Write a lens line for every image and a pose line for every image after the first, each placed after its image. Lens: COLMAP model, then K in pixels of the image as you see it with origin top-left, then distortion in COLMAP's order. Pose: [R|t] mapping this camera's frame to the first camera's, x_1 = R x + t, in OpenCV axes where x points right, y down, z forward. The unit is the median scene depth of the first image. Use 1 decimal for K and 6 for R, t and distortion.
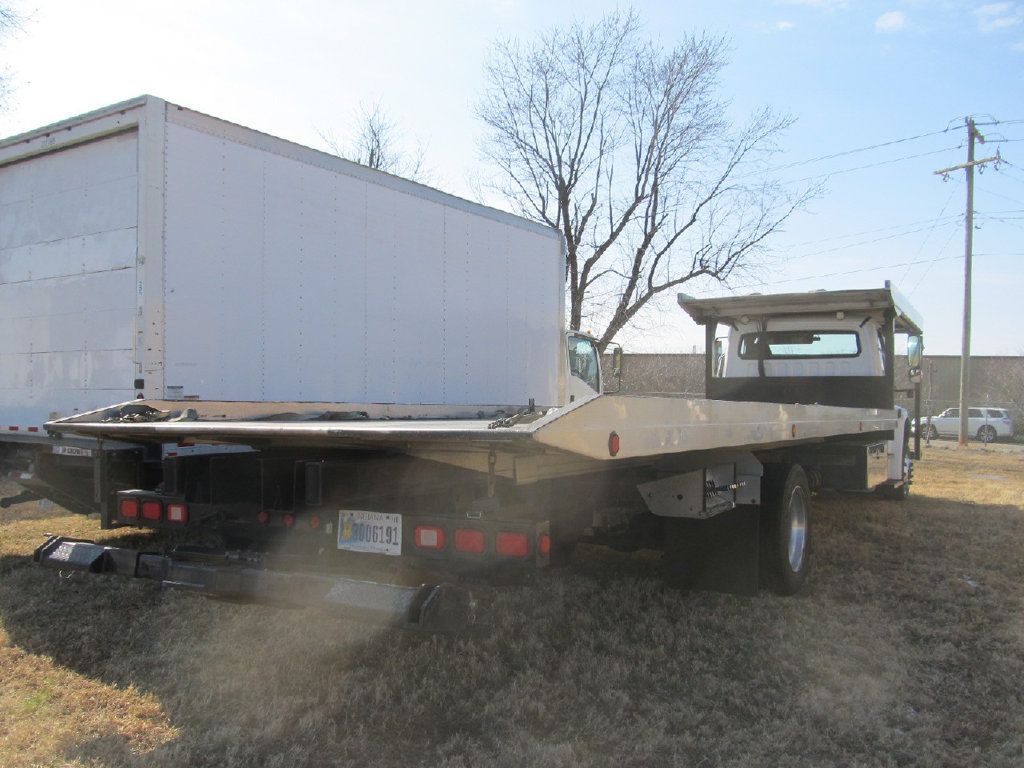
lens RADIAL K [[846.8, 0, 518.3], [0, 846.8, 391.9], [0, 0, 1]] dist [-0.054016, 0.023075]
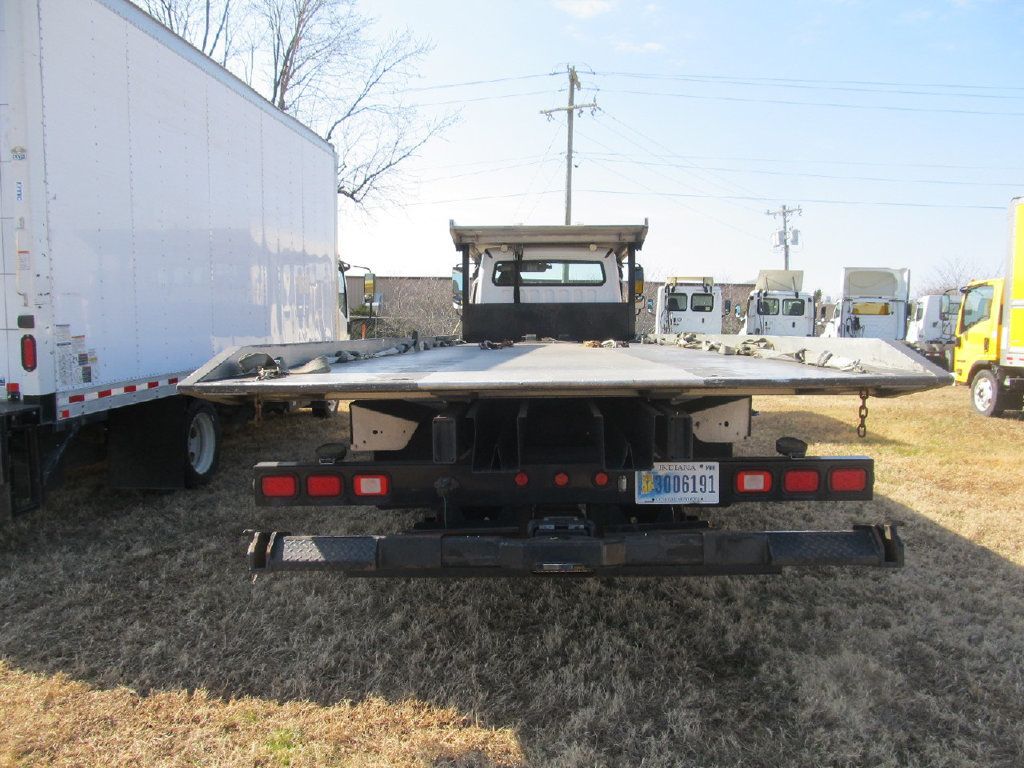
lens RADIAL K [[846.8, 0, 518.3], [0, 846.8, 391.9], [0, 0, 1]] dist [-0.054016, 0.023075]
pose [[0.876910, -0.048772, 0.478174, -0.218989], [0.003756, 0.995504, 0.094649, -0.008031], [-0.480640, -0.081203, 0.873150, 0.070901]]
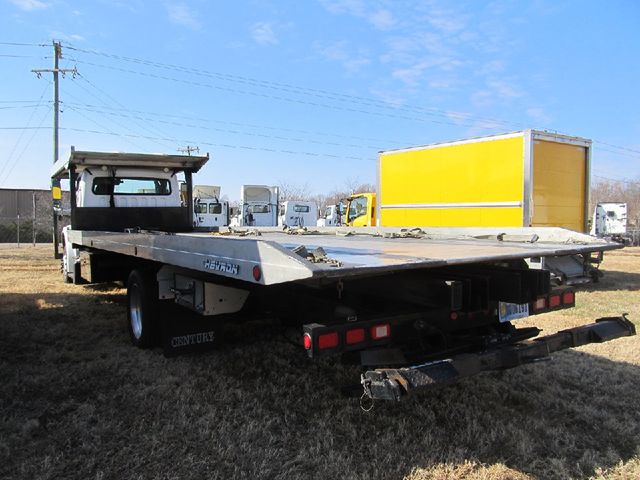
lens RADIAL K [[527.3, 0, 316.9], [0, 527.3, 241.8], [0, 0, 1]] dist [-0.034121, 0.011226]
pose [[0.470811, -0.056877, 0.880399, -0.367209], [0.005486, 0.998089, 0.061546, -0.011527], [-0.882217, -0.024147, 0.470223, 0.235925]]
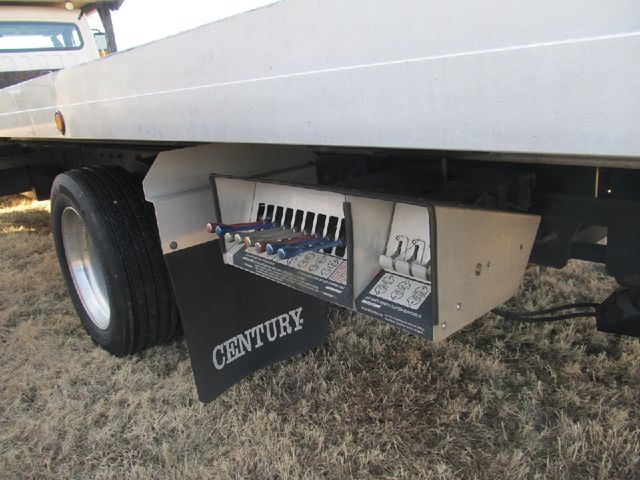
lens RADIAL K [[529.3, 0, 324.0], [0, 529.3, 245.0], [0, 0, 1]] dist [-0.054016, 0.023075]
pose [[0.314816, -0.313659, 0.895829, -0.175943], [0.075439, 0.949102, 0.305801, 0.015981], [-0.946150, -0.028690, 0.322455, 0.453026]]
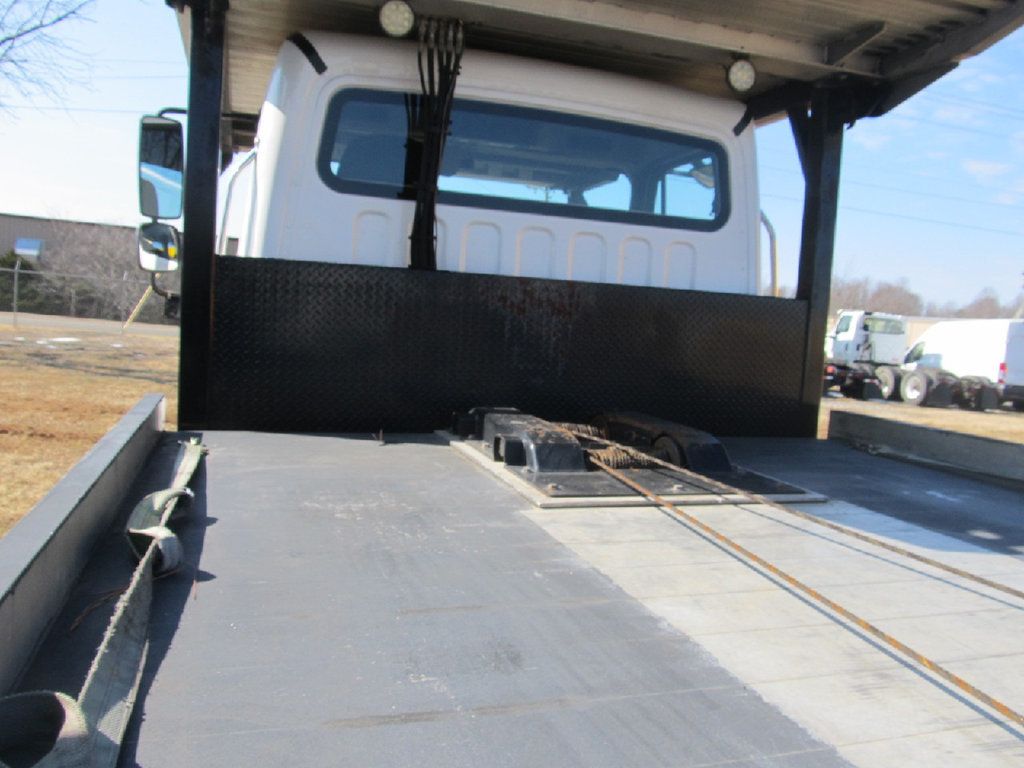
lens RADIAL K [[839.4, 0, 526.4], [0, 839.4, 383.7], [0, 0, 1]] dist [0.003586, 0.005049]
pose [[0.656620, -0.032694, 0.753513, 0.114429], [-0.068285, 0.992380, 0.102562, -0.012107], [-0.751124, -0.118798, 0.649384, 0.804570]]
